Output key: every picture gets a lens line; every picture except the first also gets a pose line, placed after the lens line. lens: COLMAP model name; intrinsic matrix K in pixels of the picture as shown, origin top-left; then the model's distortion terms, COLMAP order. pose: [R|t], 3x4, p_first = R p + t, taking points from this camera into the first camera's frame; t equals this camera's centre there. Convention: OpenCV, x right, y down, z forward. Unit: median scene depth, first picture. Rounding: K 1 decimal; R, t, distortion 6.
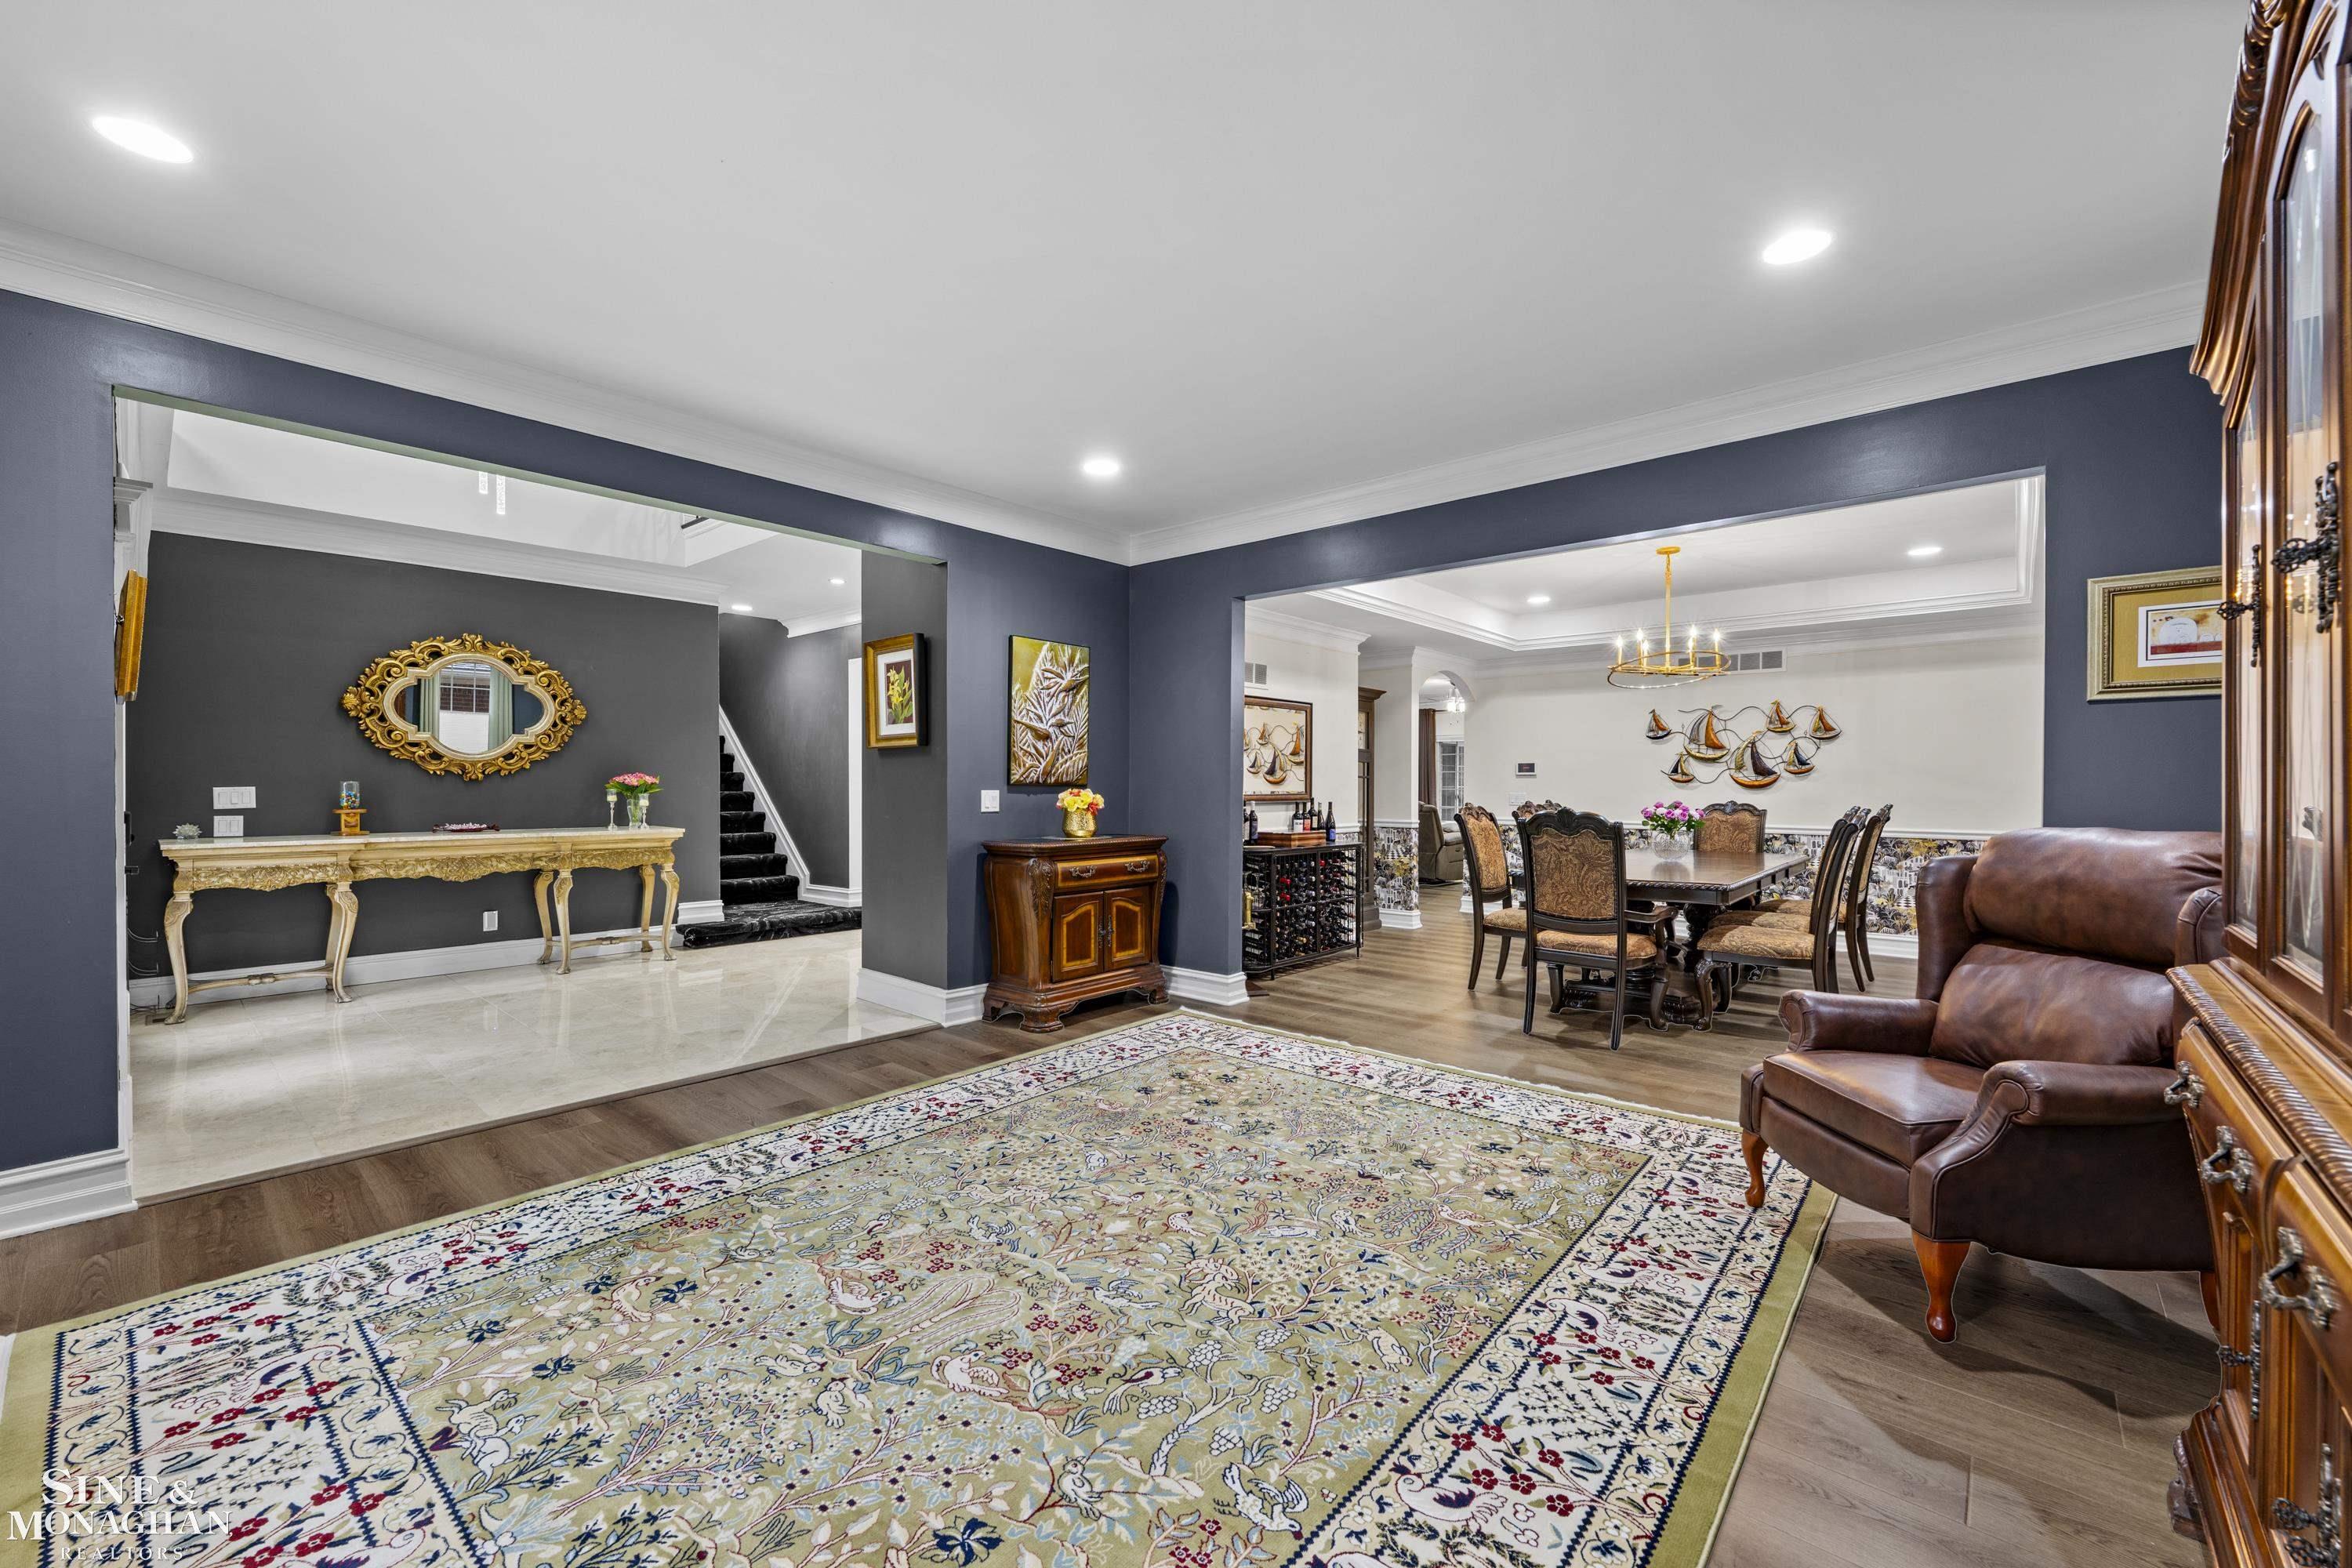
lens RADIAL K [[942.4, 0, 1174.2], [0, 942.4, 791.2], [0, 0, 1]] dist [0.000064, -0.000080]
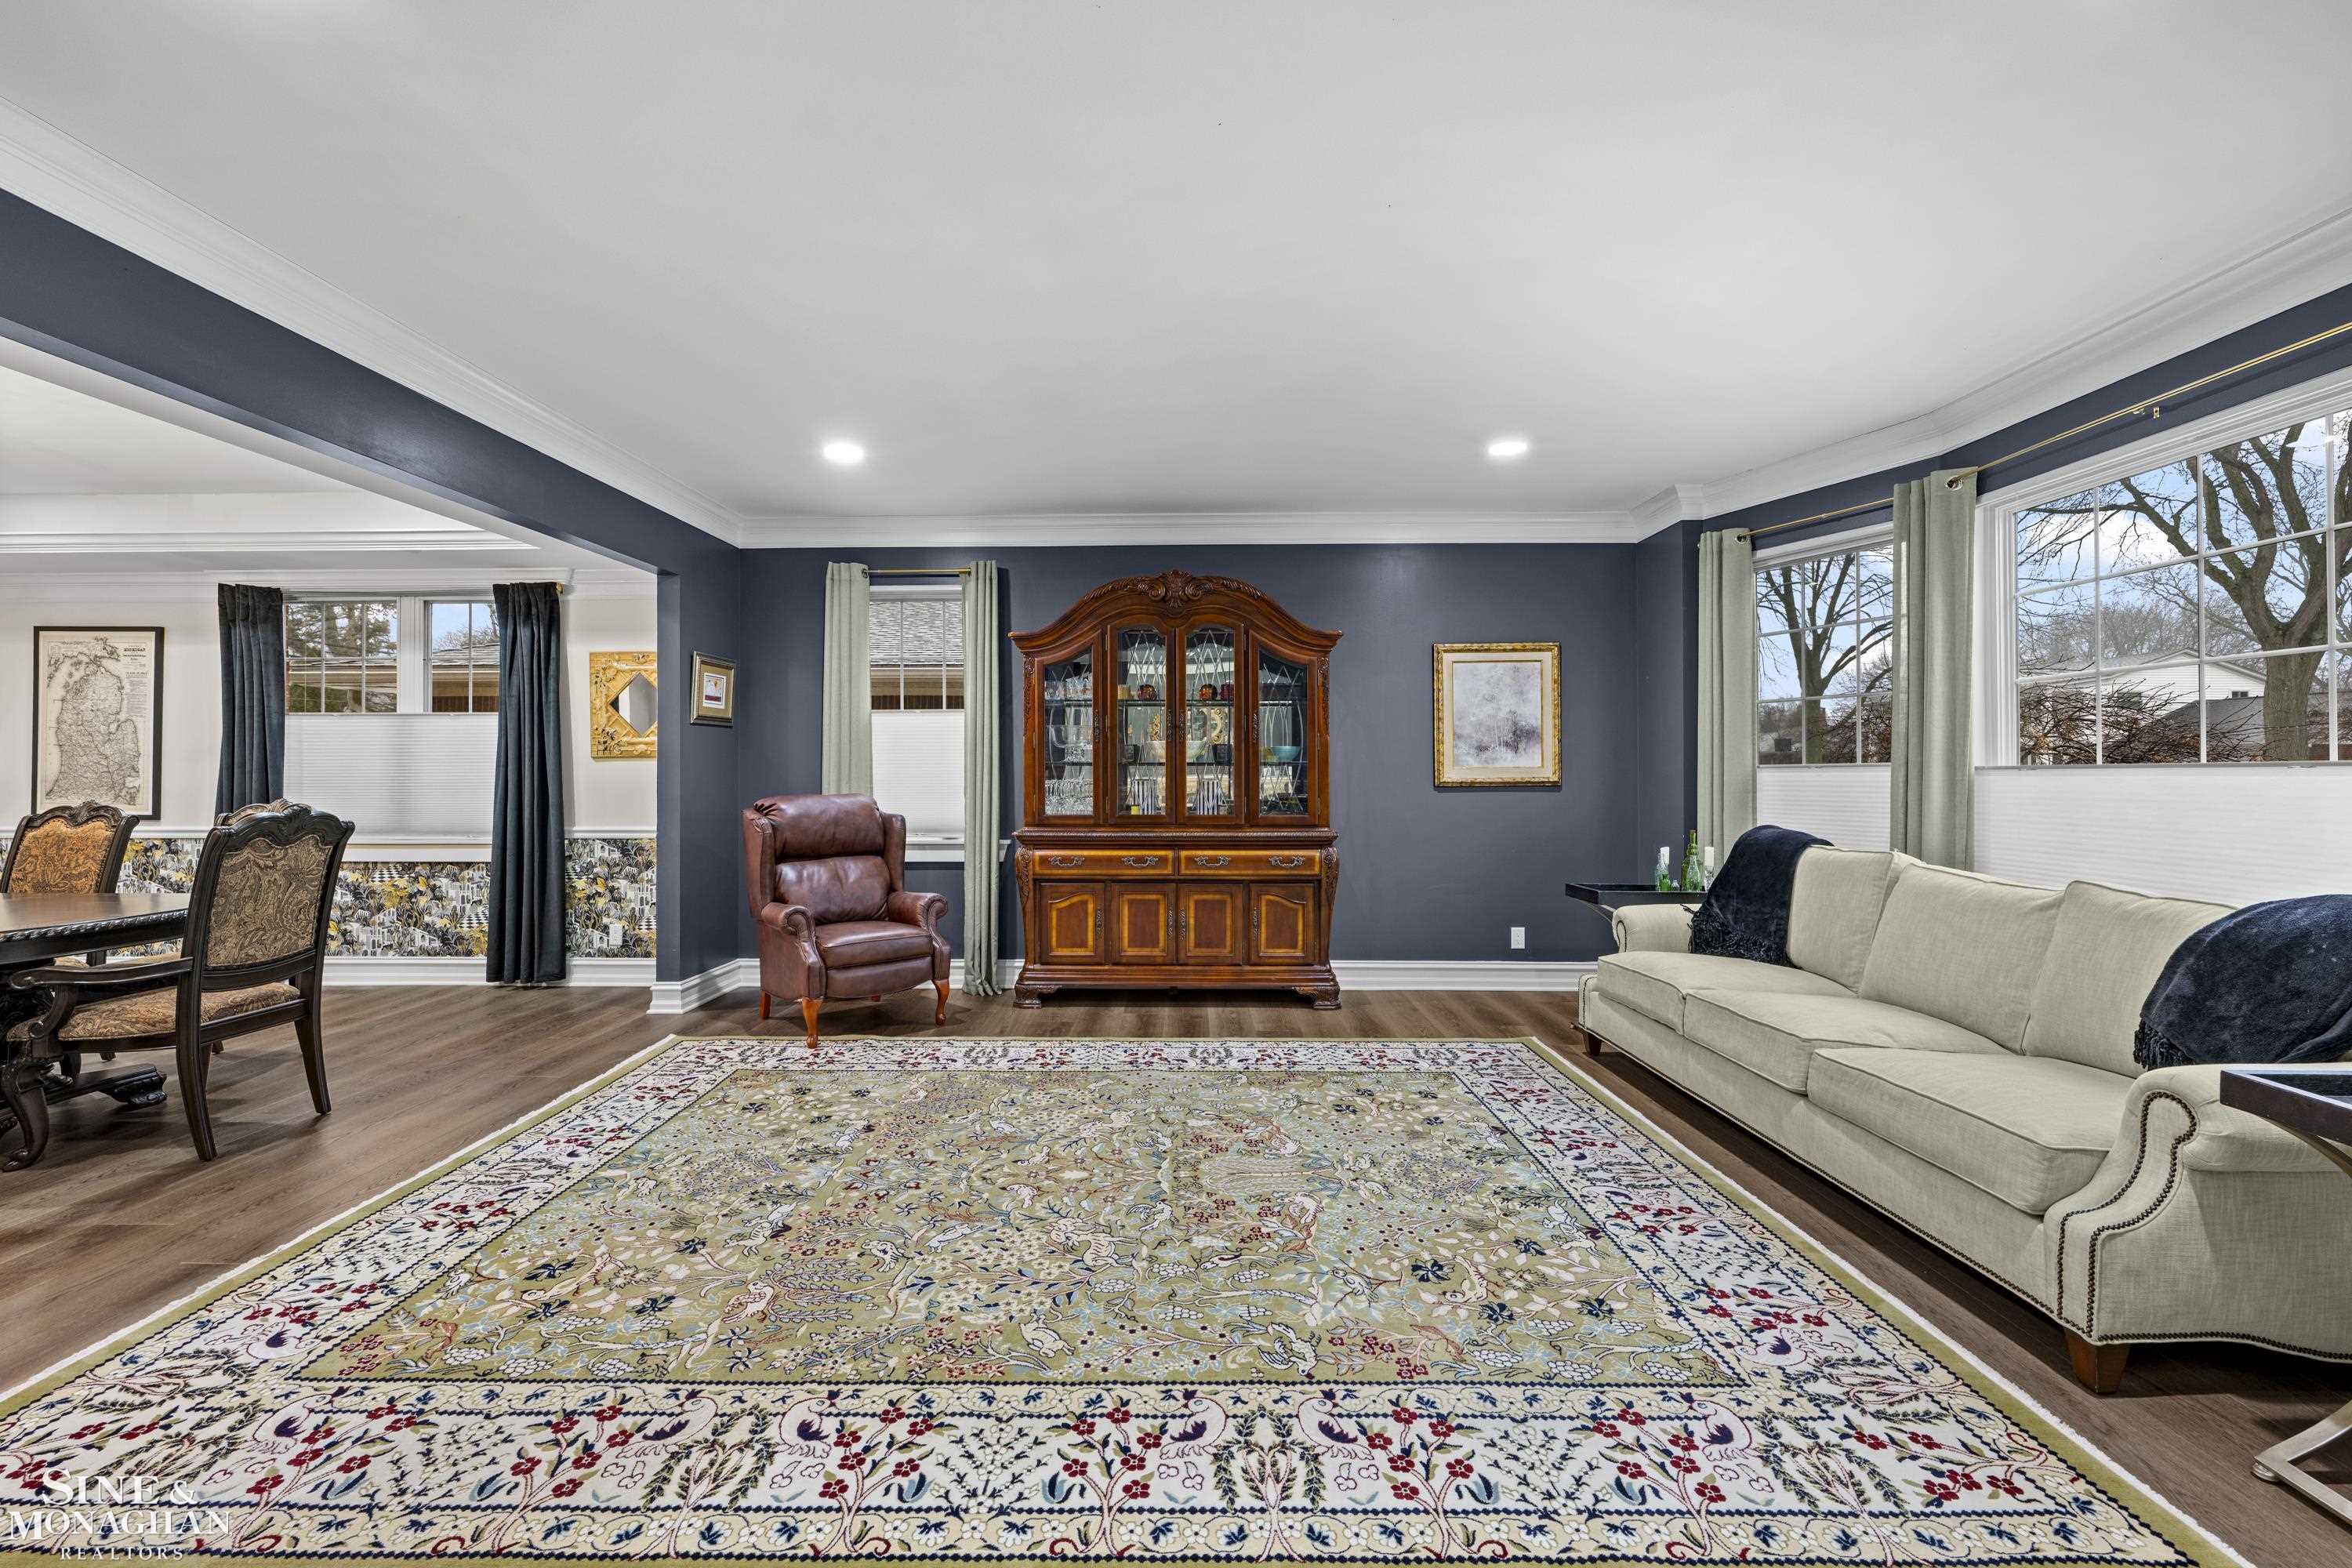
lens RADIAL K [[942.4, 0, 1162.2], [0, 942.4, 767.6], [0, 0, 1]] dist [0.000064, -0.000080]
pose [[-0.642930, -0.000963, 0.765924, -0.424481], [0.005015, 0.999972, 0.005467, -0.010267], [-0.765909, 0.007356, -0.642907, 0.708262]]
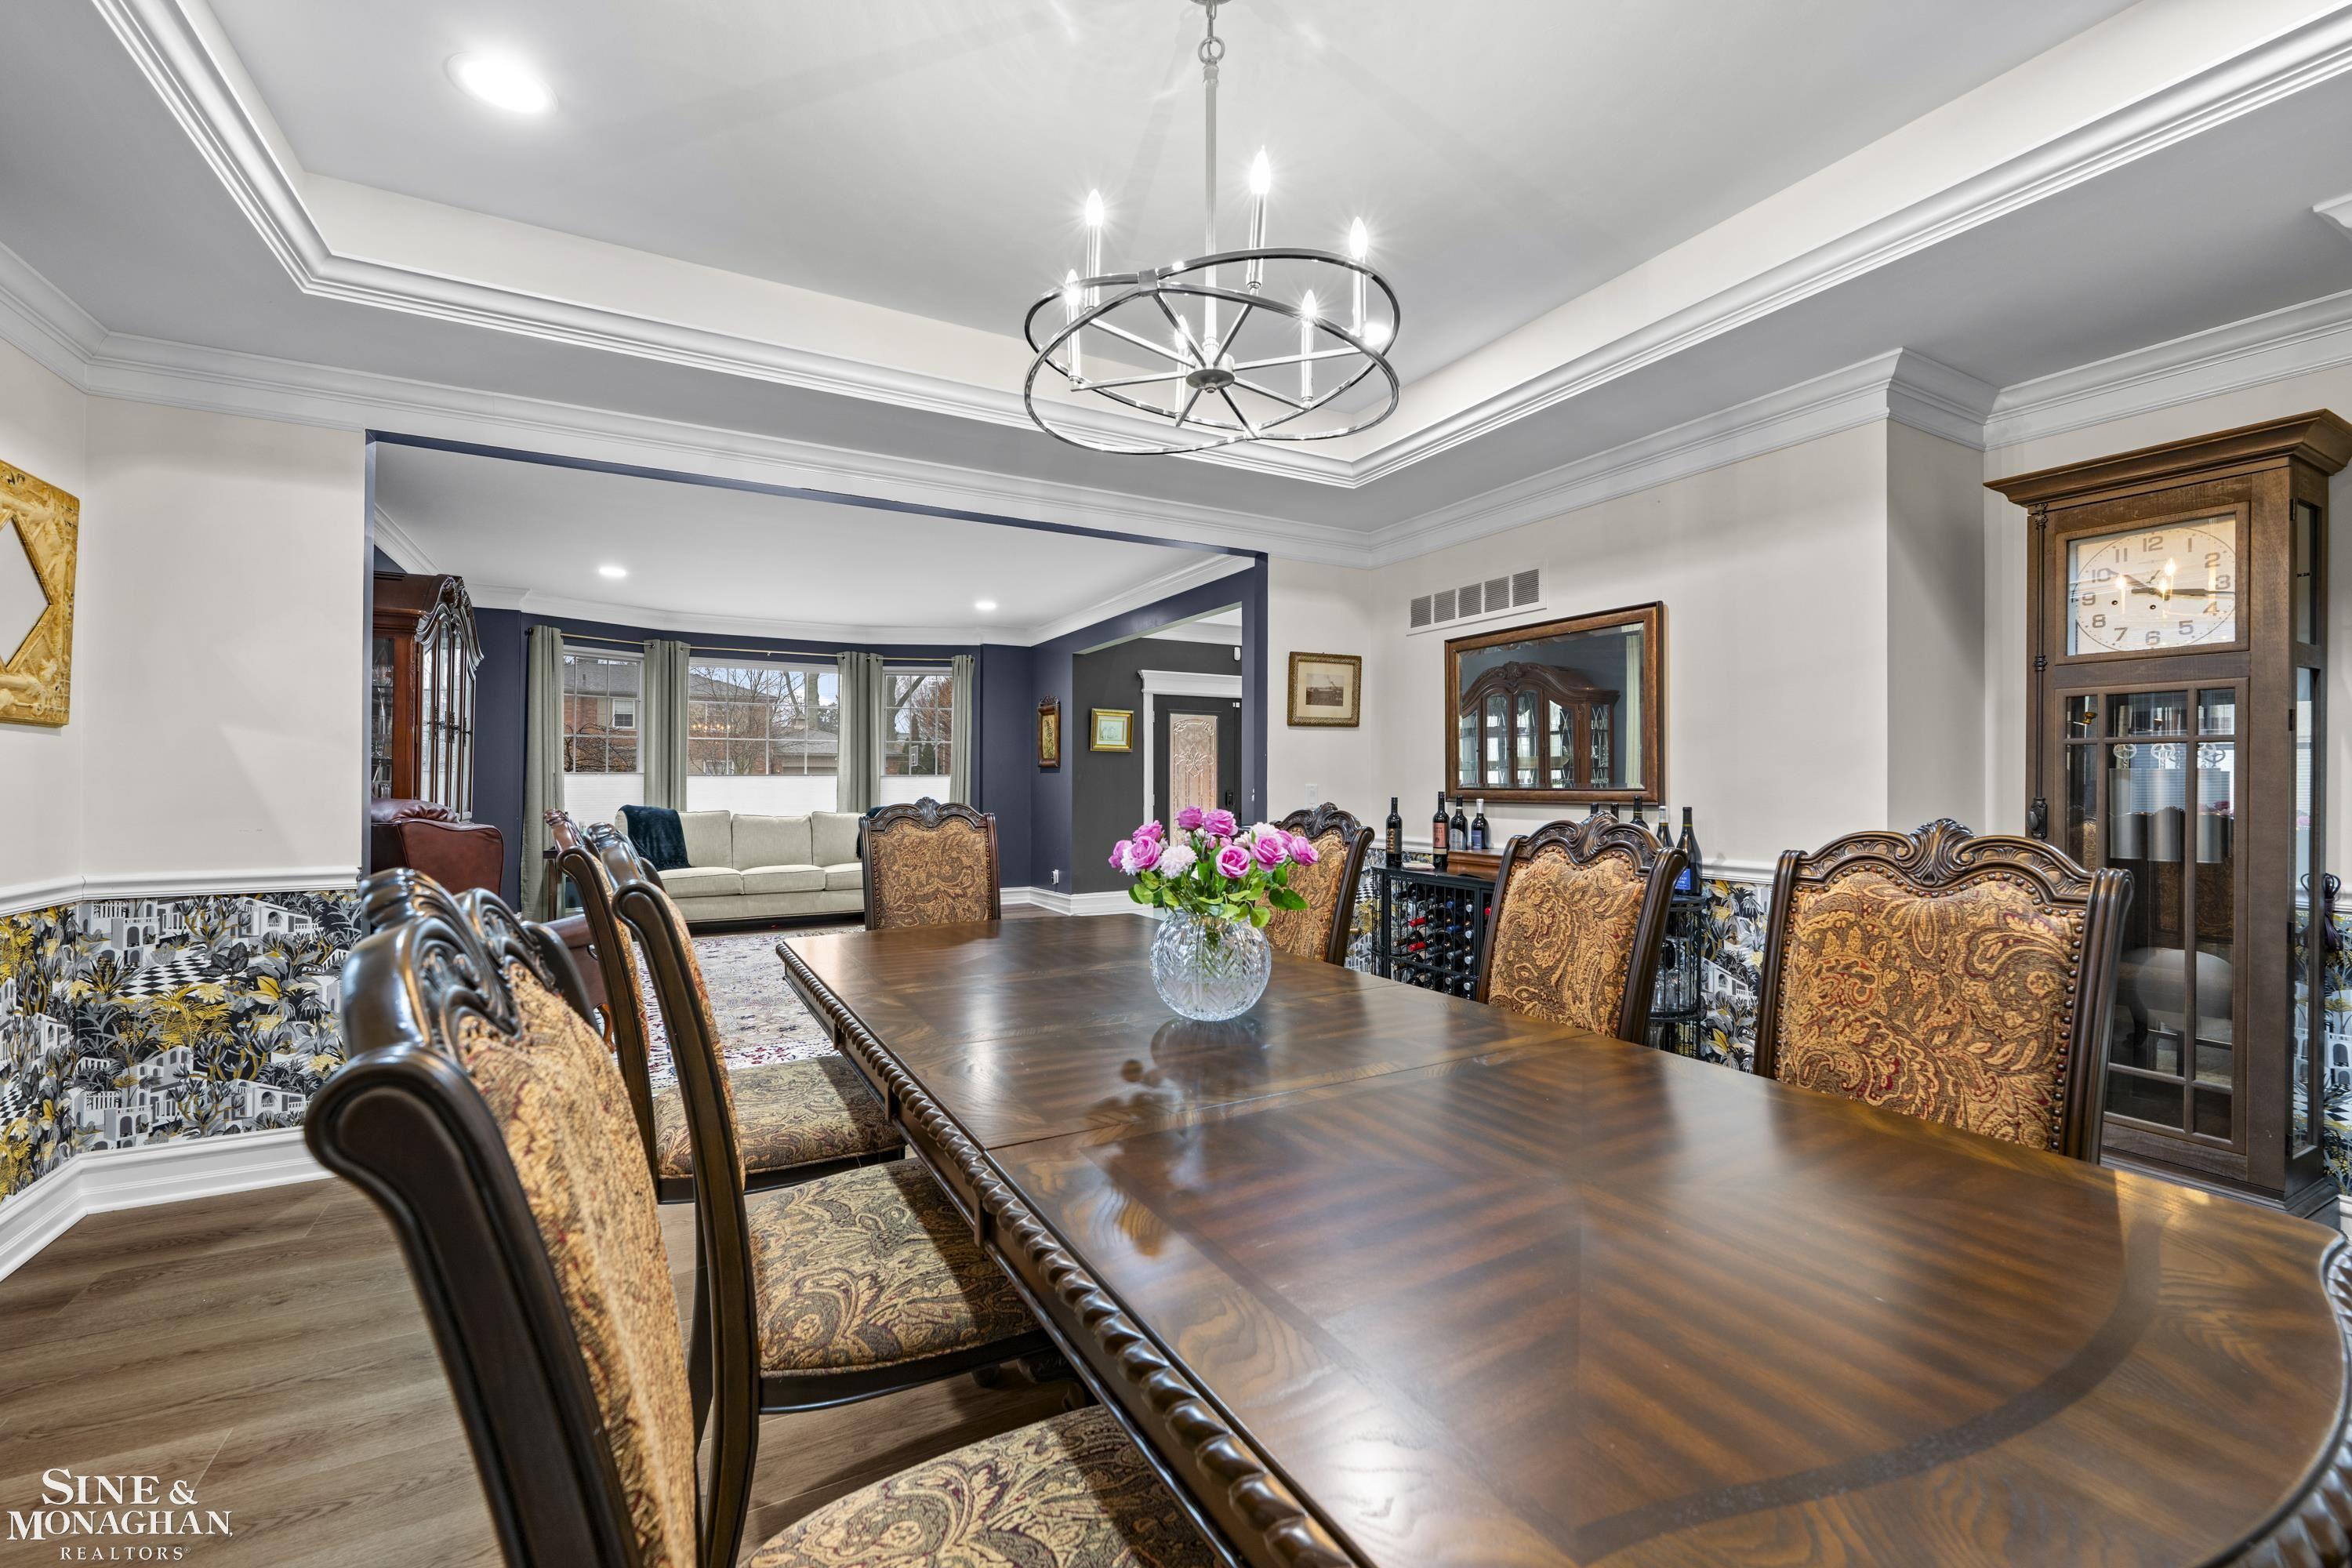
lens RADIAL K [[942.4, 0, 1166.6], [0, 942.4, 778.3], [0, 0, 1]] dist [0.000064, -0.000080]
pose [[-0.339260, -0.009094, -0.940649, 0.774628], [-0.009846, 0.999933, -0.006117, 0.002483], [0.940641, 0.007186, -0.339327, 1.057136]]
